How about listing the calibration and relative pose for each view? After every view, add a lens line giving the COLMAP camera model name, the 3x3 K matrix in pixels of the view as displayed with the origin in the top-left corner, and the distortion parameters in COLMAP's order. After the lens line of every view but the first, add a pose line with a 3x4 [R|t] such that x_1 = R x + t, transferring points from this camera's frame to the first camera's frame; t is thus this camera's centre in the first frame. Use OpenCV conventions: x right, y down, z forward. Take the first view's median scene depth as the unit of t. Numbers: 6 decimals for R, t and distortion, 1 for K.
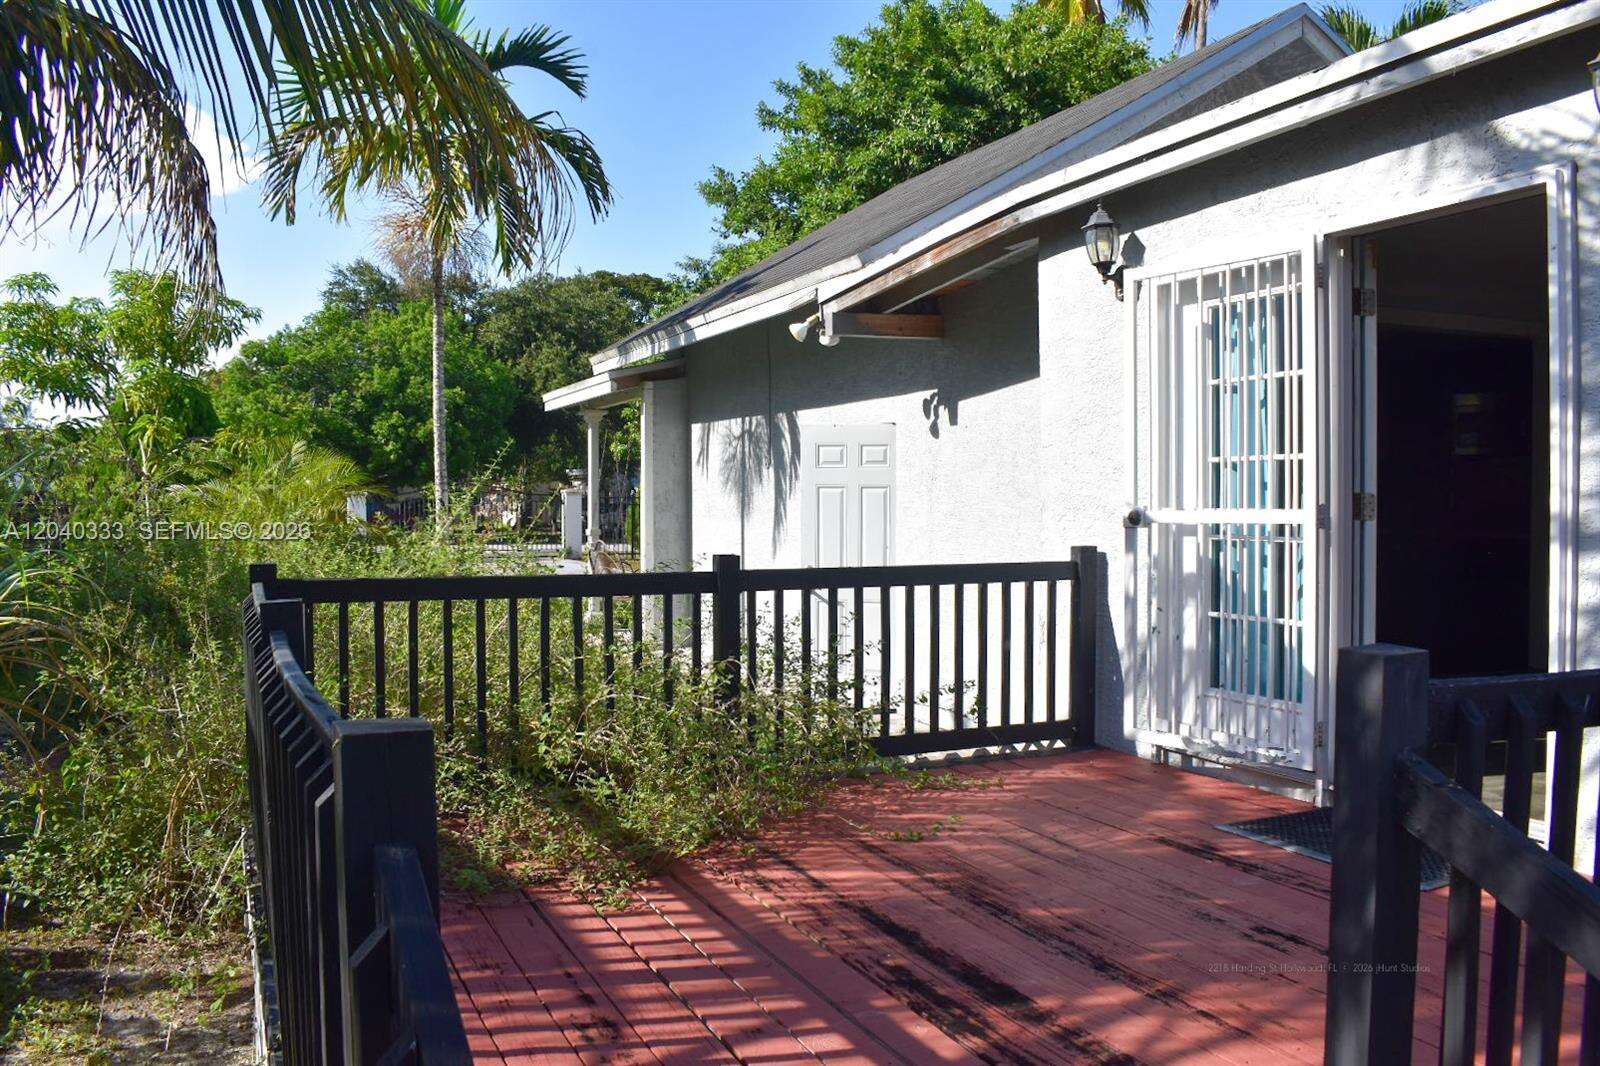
lens RADIAL K [[1333.6, 0, 787.7], [0, 1333.6, 542.2], [0, 0, 1]] dist [-0.085402, 0.003264]
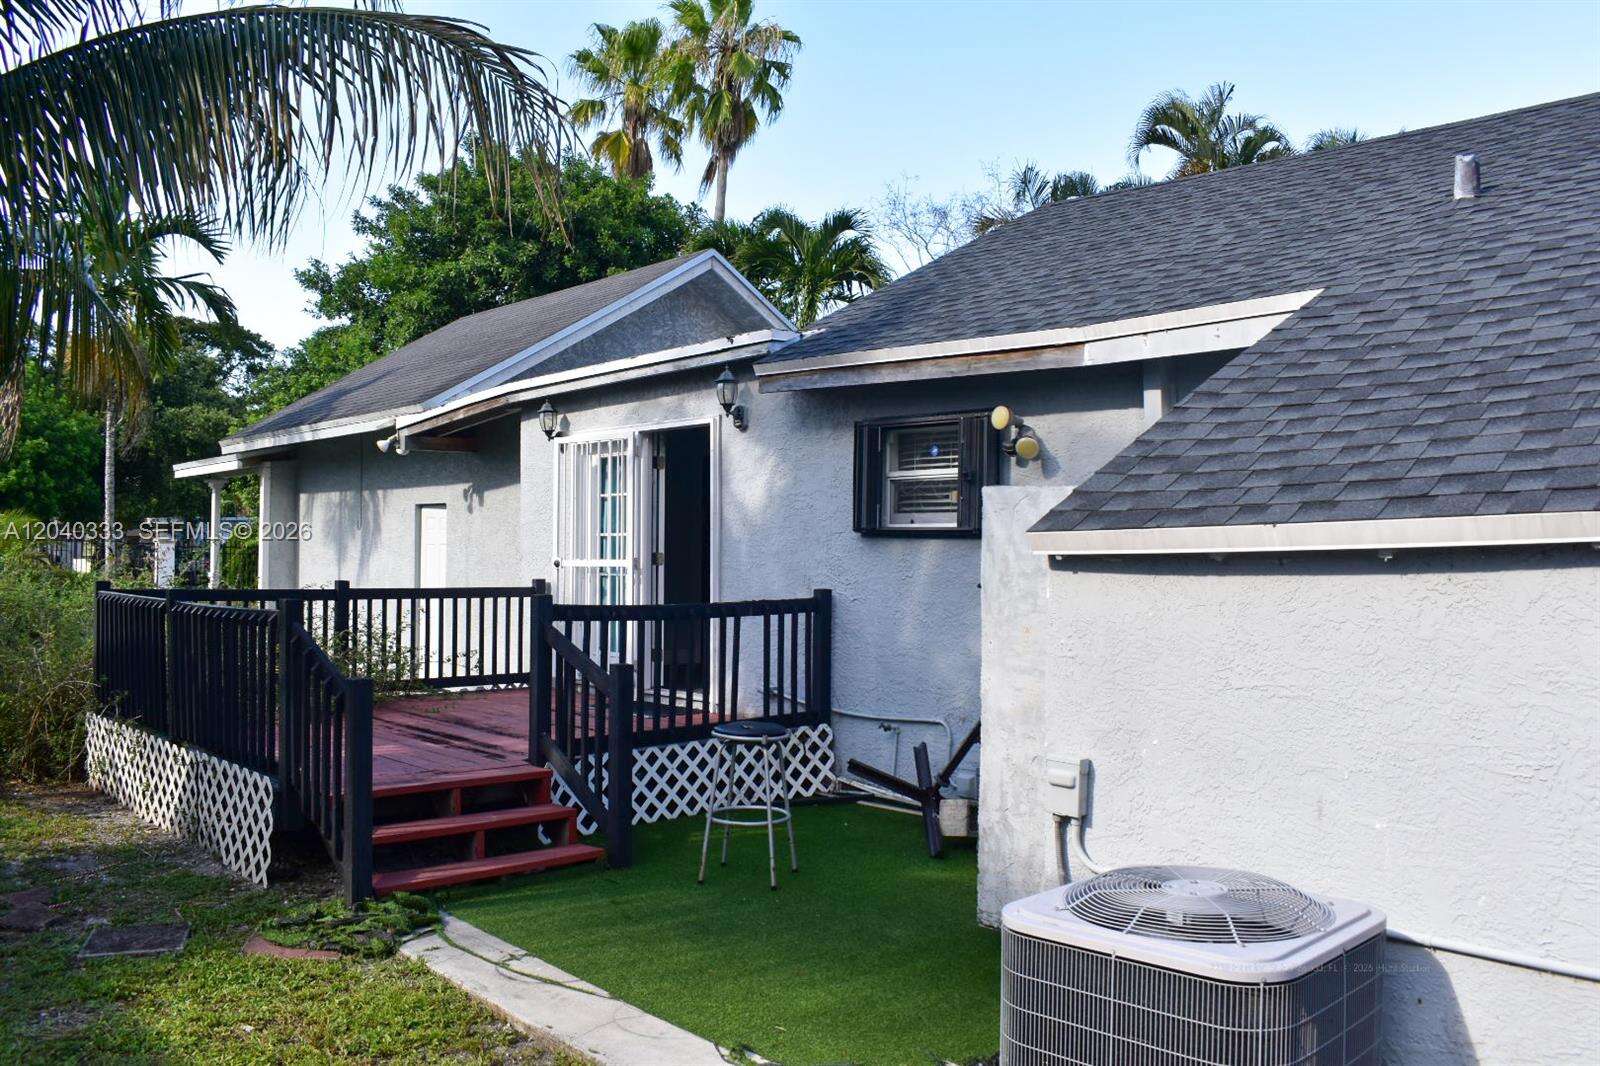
lens RADIAL K [[1313.9, 0, 744.8], [0, 1313.9, 512.1], [0, 0, 1]] dist [-0.011544, -0.000819]
pose [[0.961223, 0.019150, 0.275106, -0.006499], [-0.002188, 0.998084, -0.061832, 0.016501], [-0.275763, 0.058832, 0.959424, -0.610616]]
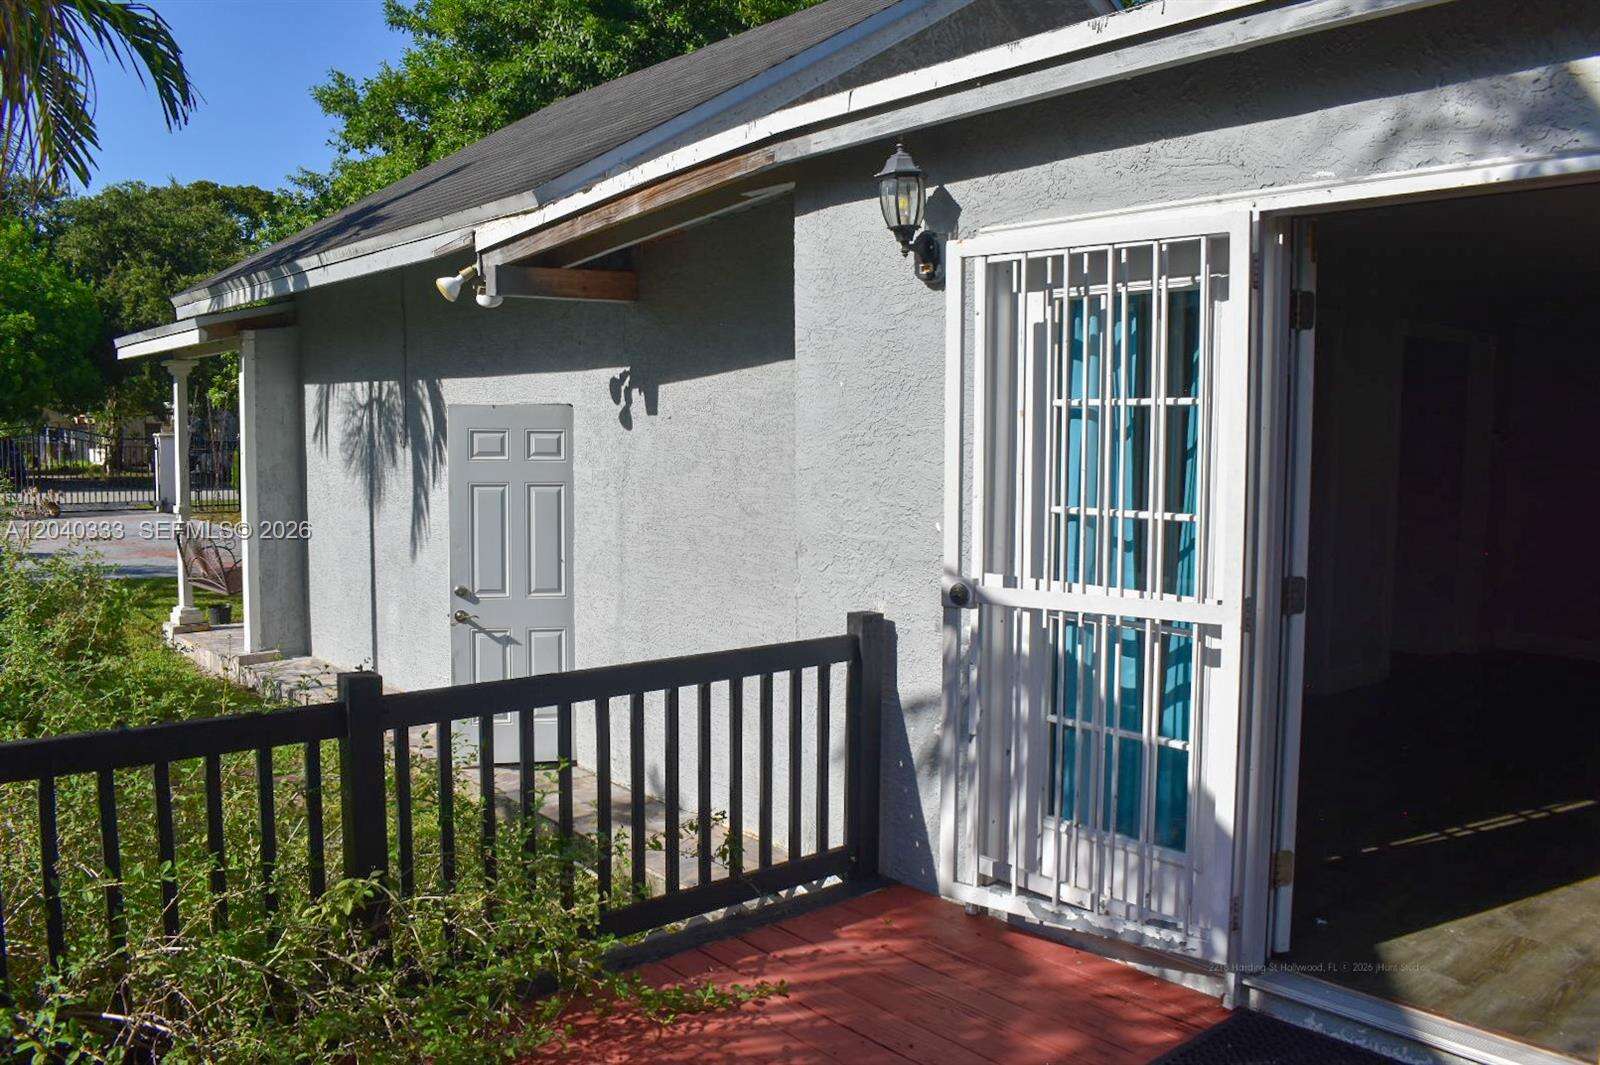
lens RADIAL K [[1333.6, 0, 787.7], [0, 1333.6, 541.7], [0, 0, 1]] dist [-0.085402, 0.003264]
pose [[0.962084, -0.012519, 0.272466, -0.013155], [-0.001726, 0.998647, 0.051978, -0.053316], [-0.272748, -0.050477, 0.960761, 0.217228]]
